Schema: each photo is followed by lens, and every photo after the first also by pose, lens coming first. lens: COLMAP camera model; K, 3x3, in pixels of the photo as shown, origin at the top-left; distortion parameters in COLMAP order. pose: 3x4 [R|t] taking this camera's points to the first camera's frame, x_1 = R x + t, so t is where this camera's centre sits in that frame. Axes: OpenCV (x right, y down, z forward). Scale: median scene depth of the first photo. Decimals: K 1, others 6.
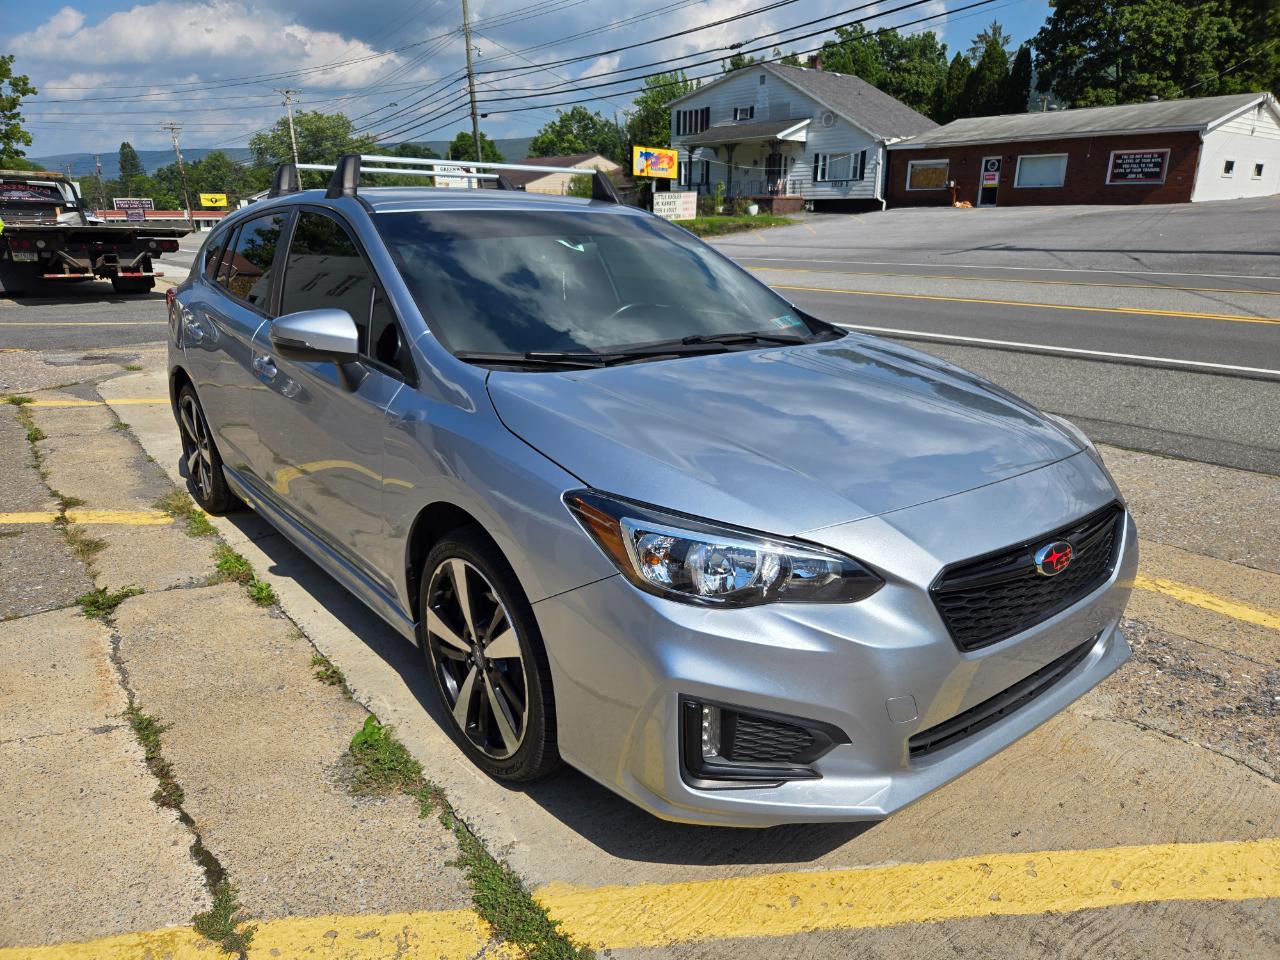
lens RADIAL K [[863.1, 0, 659.5], [0, 863.1, 487.6], [0, 0, 1]] dist [0.060683, -0.043879]
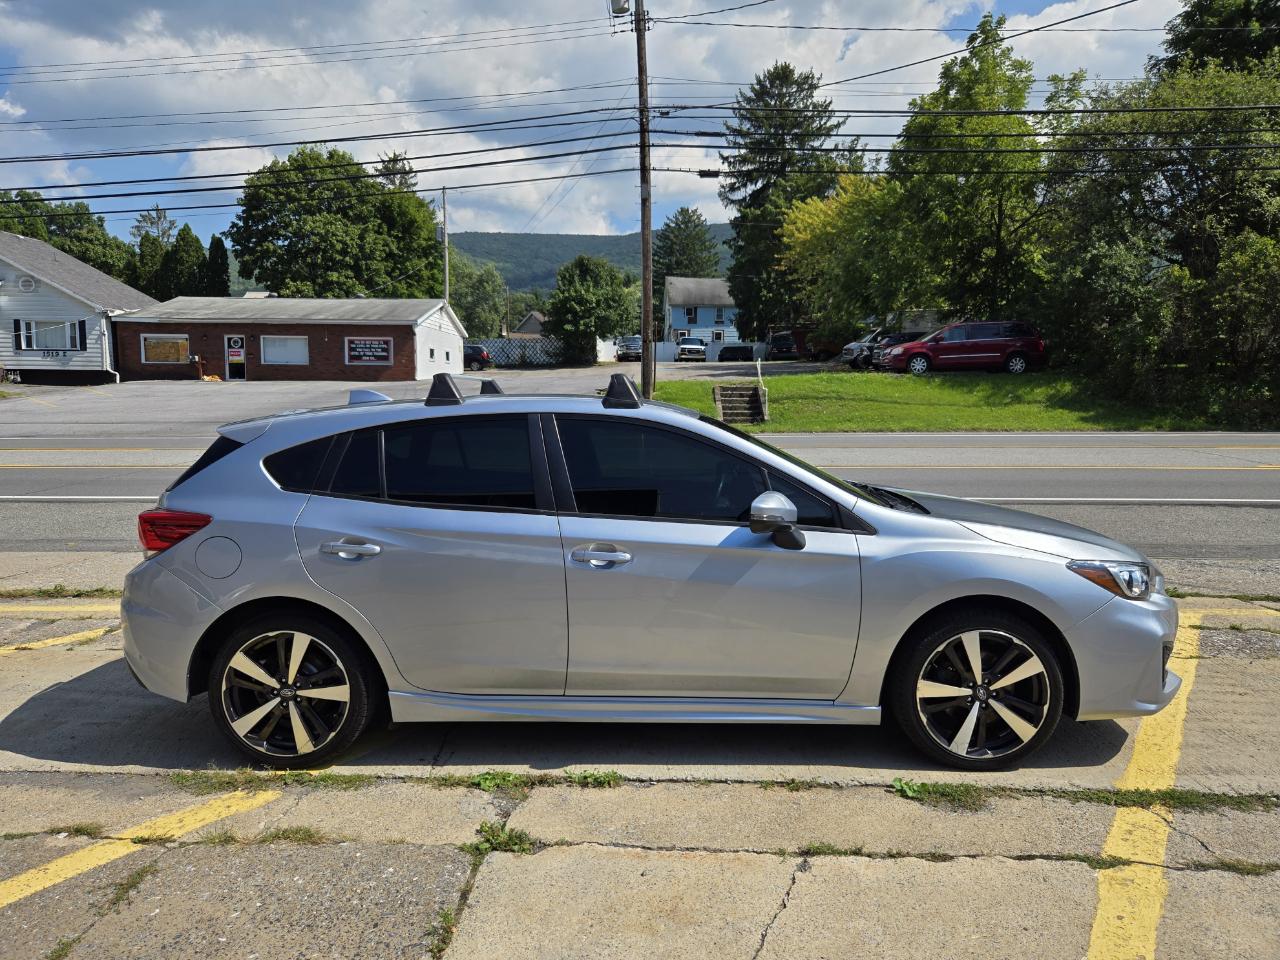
lens RADIAL K [[863.1, 0, 636.9], [0, 863.1, 476.6], [0, 0, 1]] dist [0.060683, -0.043879]
pose [[0.653666, -0.080061, 0.752536, -1.128422], [0.226584, 0.969477, -0.093674, -0.113017], [-0.722066, 0.231744, 0.651855, 0.212834]]
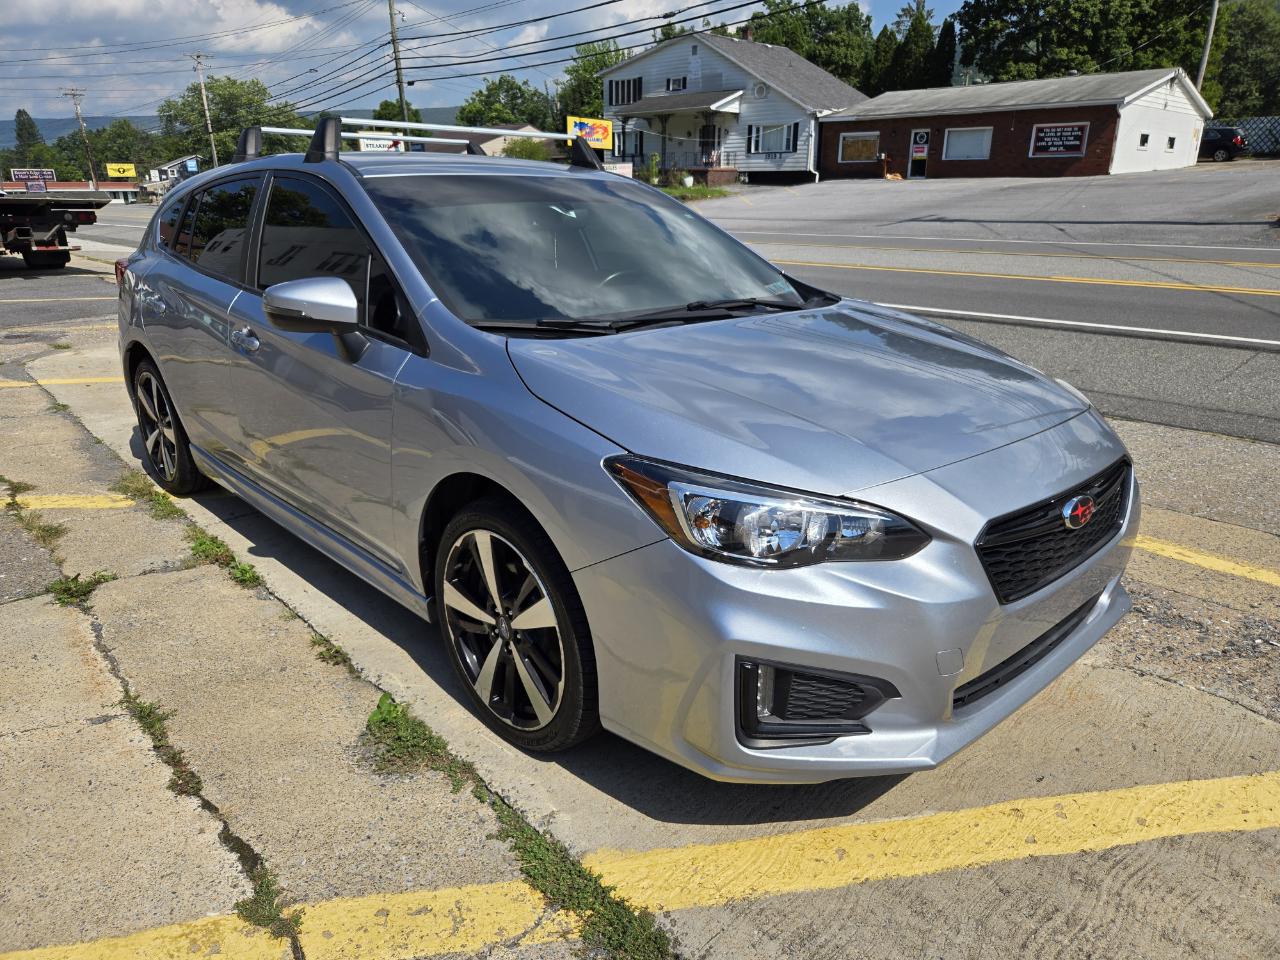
lens RADIAL K [[863.1, 0, 660.0], [0, 863.1, 478.4], [0, 0, 1]] dist [0.060683, -0.043879]
pose [[0.997110, -0.024396, 0.071948, -0.063179], [0.023000, 0.999532, 0.020174, 0.005311], [-0.072406, -0.018461, 0.997204, 0.004455]]
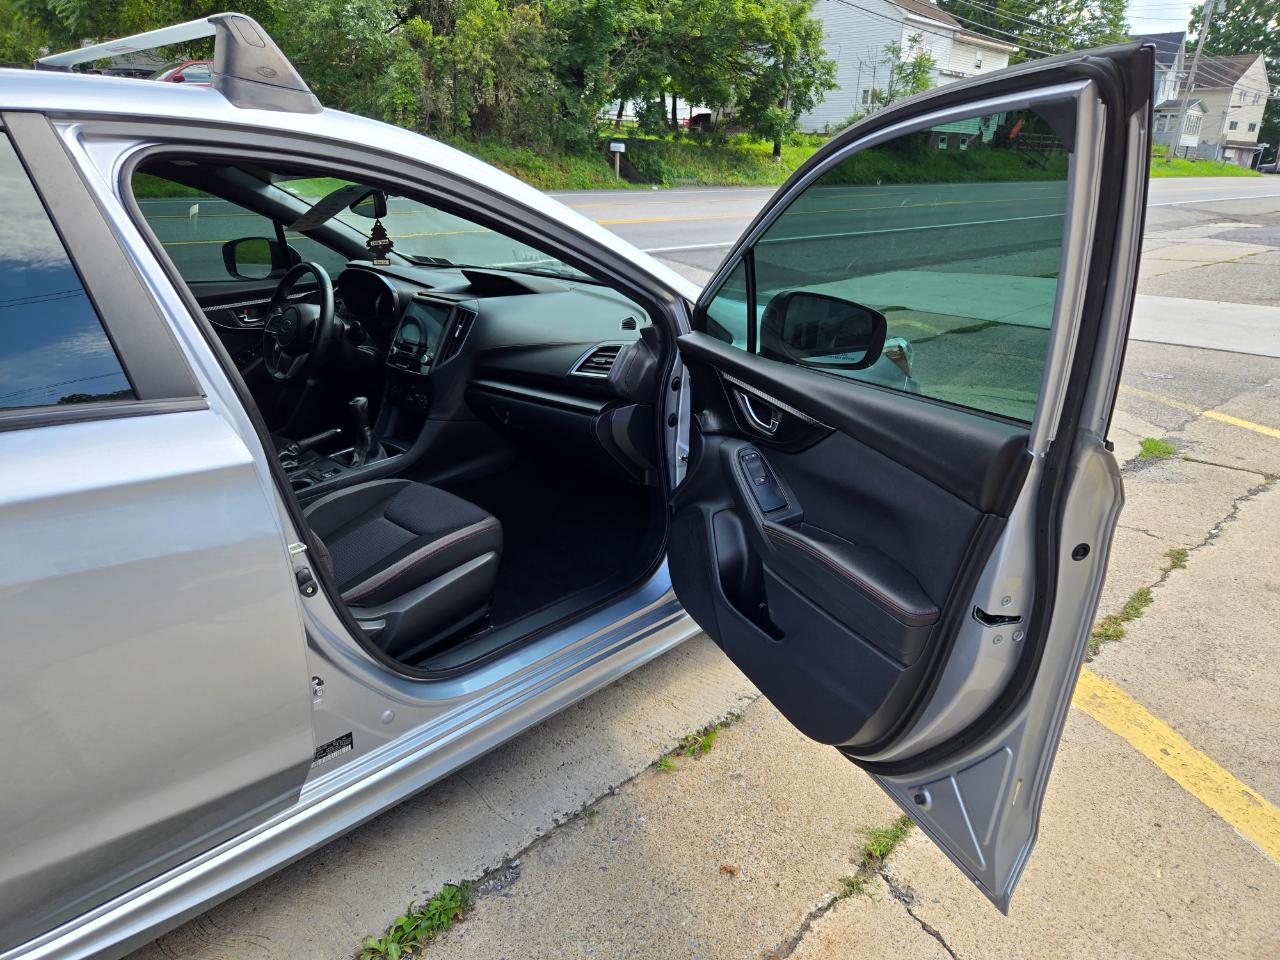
lens RADIAL K [[863.1, 0, 639.6], [0, 863.1, 478.2], [0, 0, 1]] dist [0.060683, -0.043879]
pose [[-0.113931, -0.347529, 0.930722, -0.818571], [0.279796, 0.887678, 0.365706, -0.243116], [-0.953275, 0.302078, -0.003897, 0.785355]]
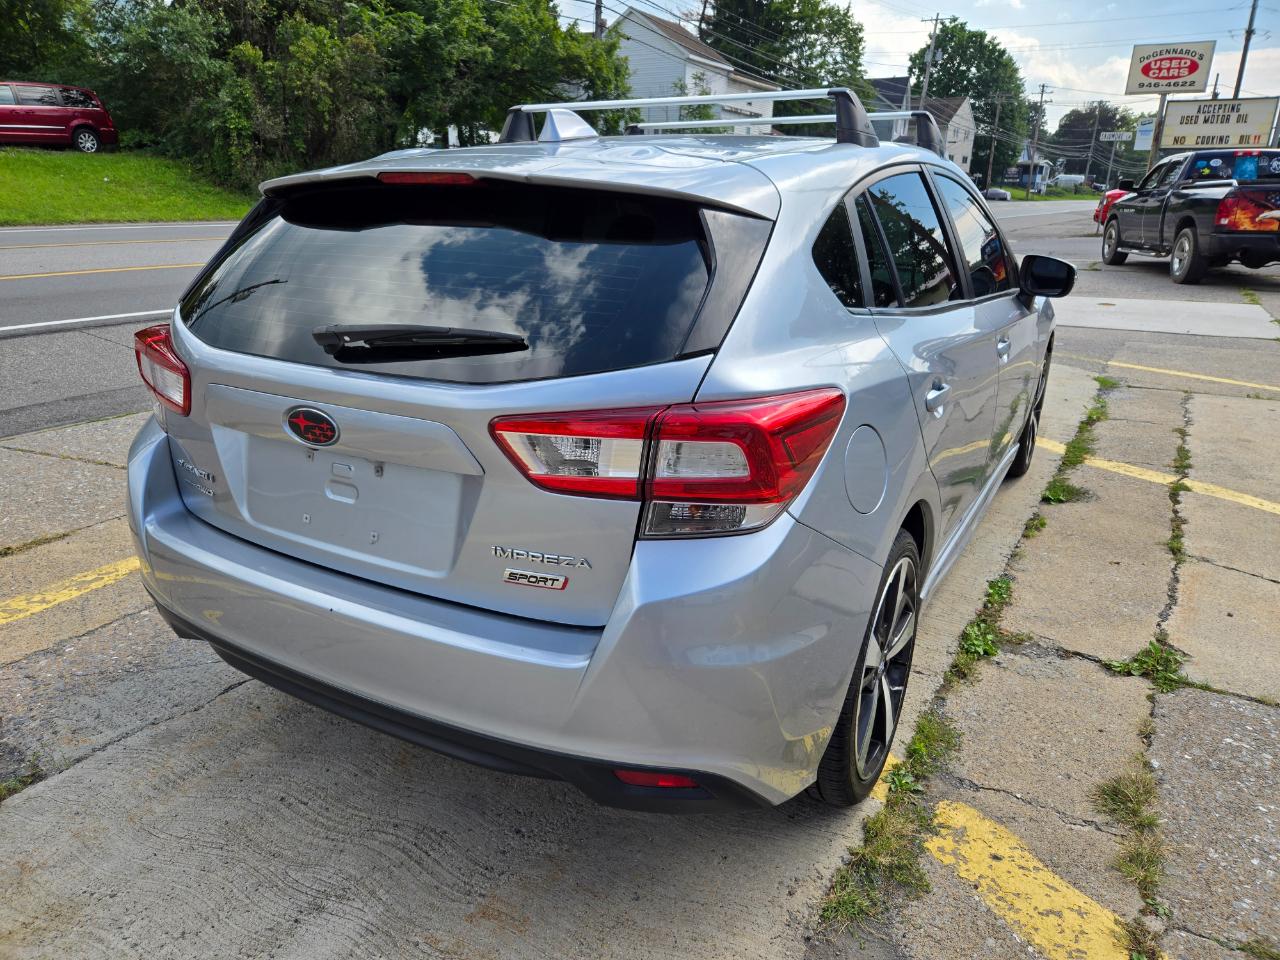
lens RADIAL K [[863.1, 0, 632.8], [0, 863.1, 479.4], [0, 0, 1]] dist [0.060683, -0.043879]
pose [[-0.345553, -0.305498, 0.887279, -1.069366], [0.264100, 0.875645, 0.404346, -0.443962], [-0.900469, 0.374054, -0.221900, 1.464223]]
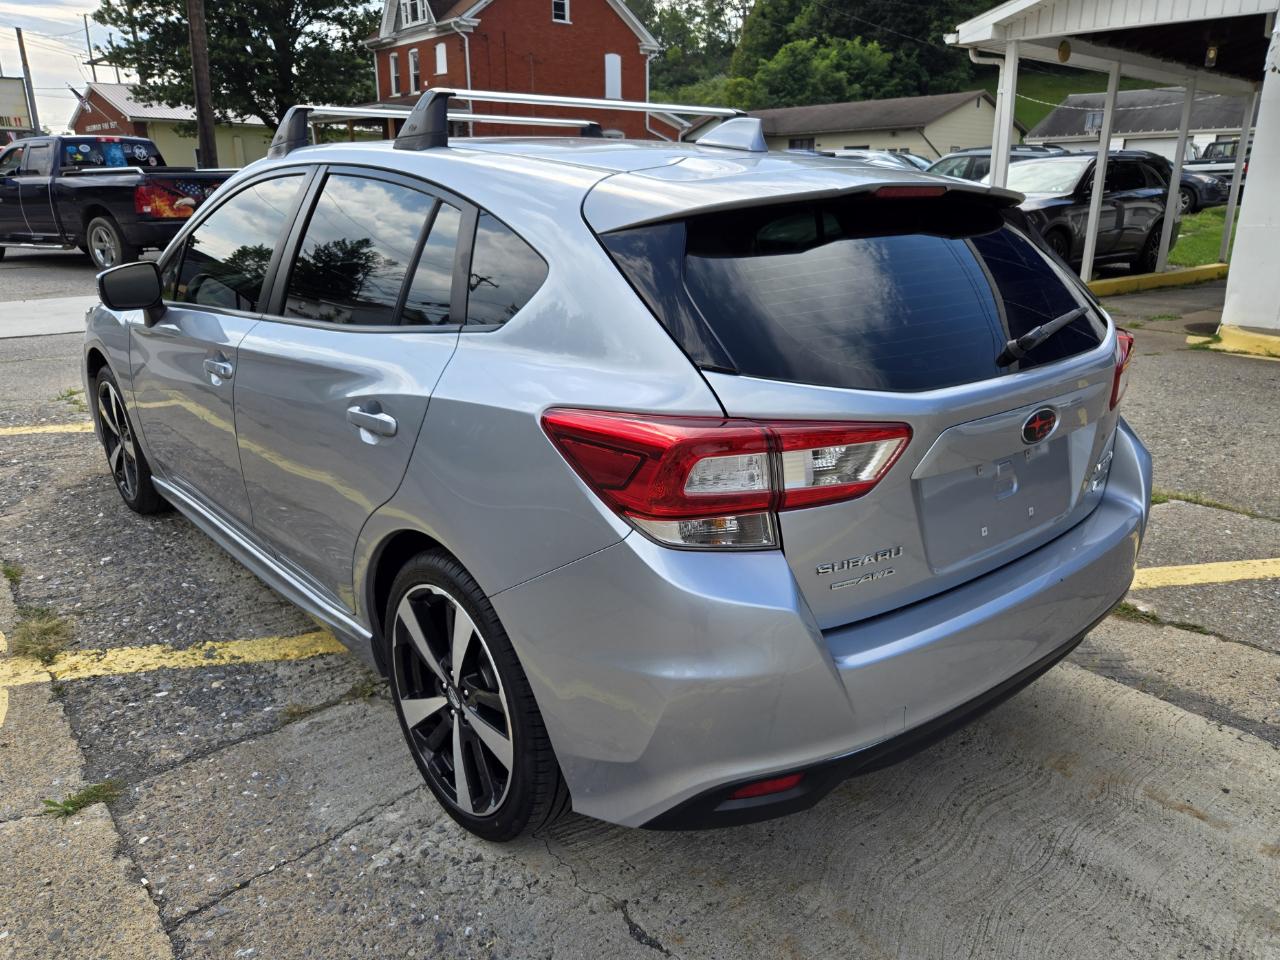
lens RADIAL K [[943.2, 0, 627.6], [0, 943.2, 508.5], [0, 0, 1]] dist [0.049212, -0.030574]
pose [[-0.999686, 0.002982, -0.024869, -0.349562], [-0.012308, 0.806244, 0.591455, -0.604403], [0.021814, 0.591576, -0.805954, 1.956569]]
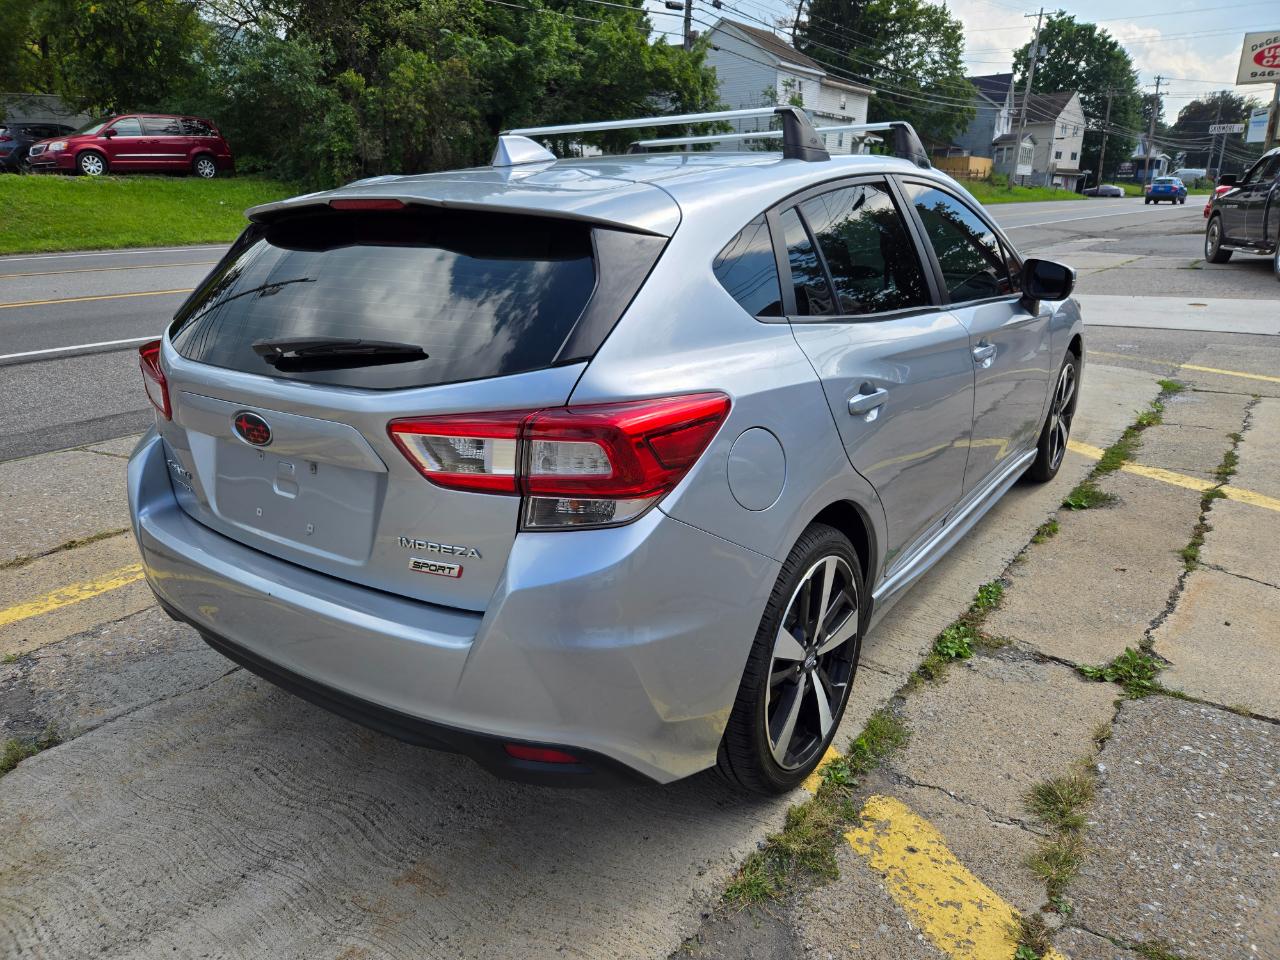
lens RADIAL K [[863.1, 0, 642.4], [0, 863.1, 470.0], [0, 0, 1]] dist [0.060683, -0.043879]
pose [[-0.255616, -0.289974, 0.922267, -1.134835], [0.297590, 0.884040, 0.360435, -0.423108], [-0.919837, 0.366590, -0.139682, 1.374242]]
